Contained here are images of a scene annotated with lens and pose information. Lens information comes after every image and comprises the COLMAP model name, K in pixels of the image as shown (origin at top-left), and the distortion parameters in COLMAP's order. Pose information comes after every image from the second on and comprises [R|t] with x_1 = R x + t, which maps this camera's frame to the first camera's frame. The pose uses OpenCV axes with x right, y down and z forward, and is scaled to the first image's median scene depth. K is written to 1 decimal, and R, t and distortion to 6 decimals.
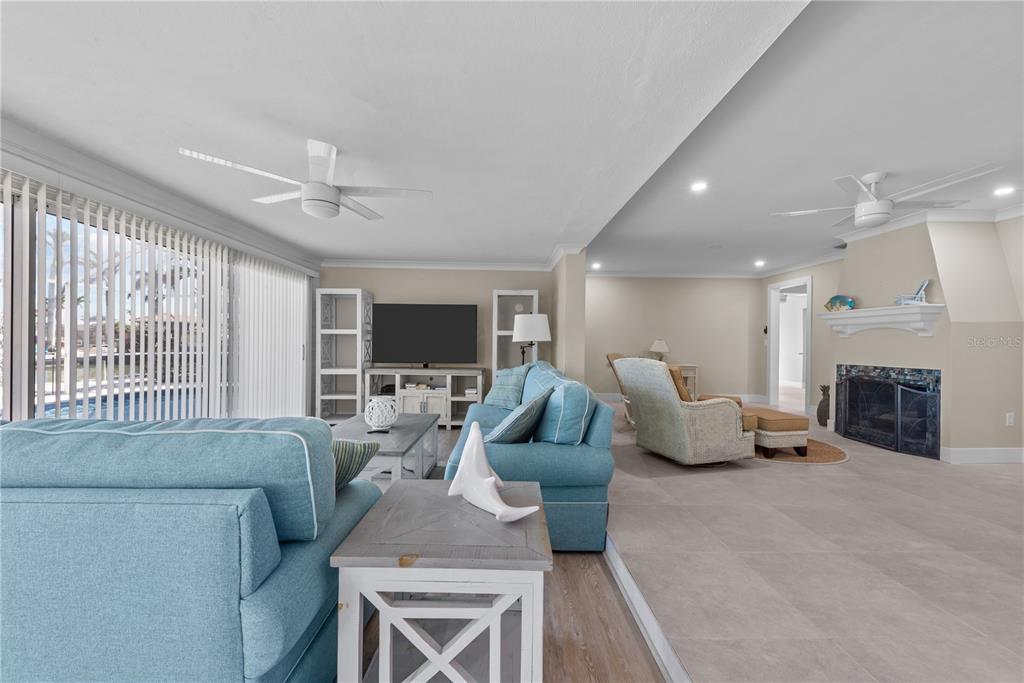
lens RADIAL K [[395.4, 0, 506.5], [0, 395.4, 342.9], [0, 0, 1]] dist [-0.001932, -0.000670]
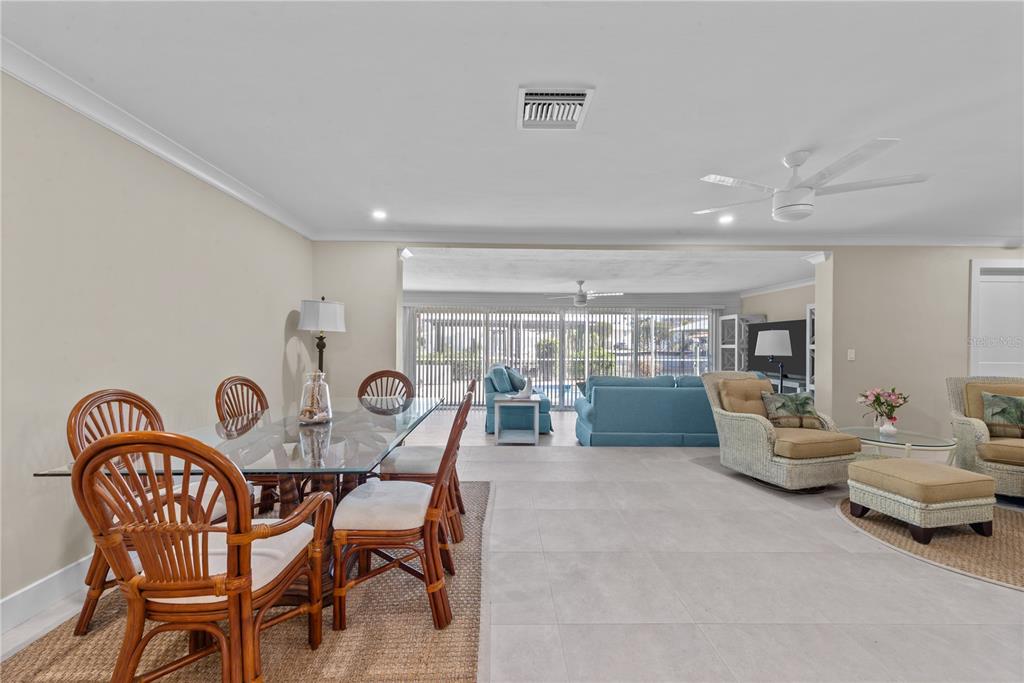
lens RADIAL K [[395.4, 0, 506.5], [0, 395.4, 342.9], [0, 0, 1]] dist [-0.001932, -0.000670]
pose [[0.000286, -0.014873, -0.999889, 1.350955], [-0.004370, 0.999880, -0.014874, -0.023757], [0.999990, 0.004374, 0.000221, 0.314373]]
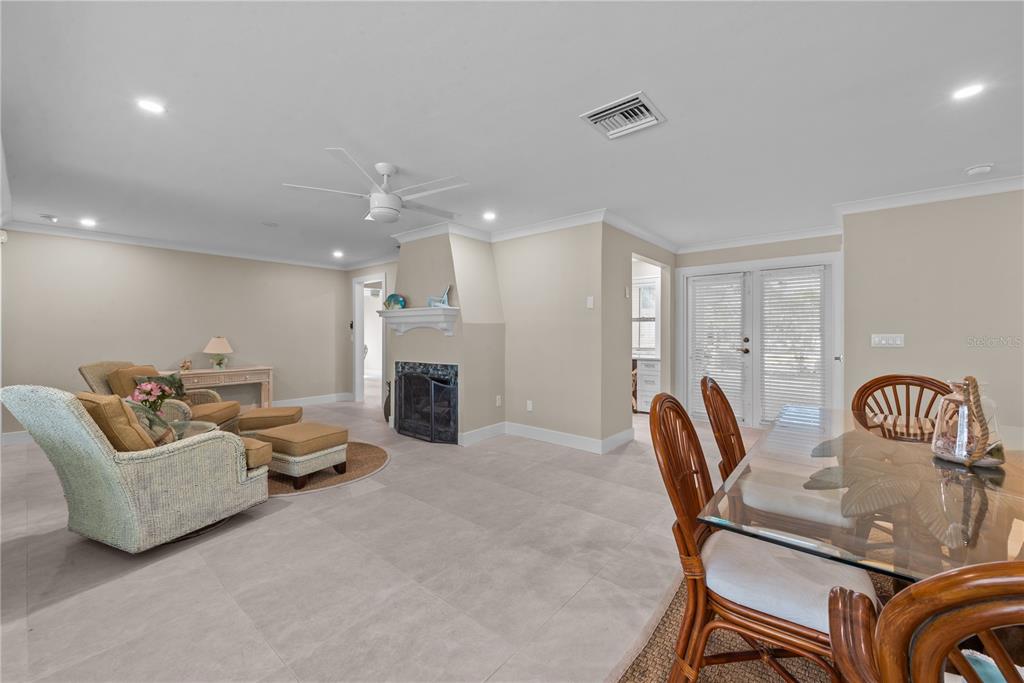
lens RADIAL K [[397.4, 0, 511.5], [0, 397.4, 335.0], [0, 0, 1]] dist [-0.000029, -0.000048]
pose [[0.650648, -0.014537, 0.759241, 0.313970], [0.008975, 0.999894, 0.011454, -0.028672], [-0.759327, -0.000638, 0.650709, 0.127967]]
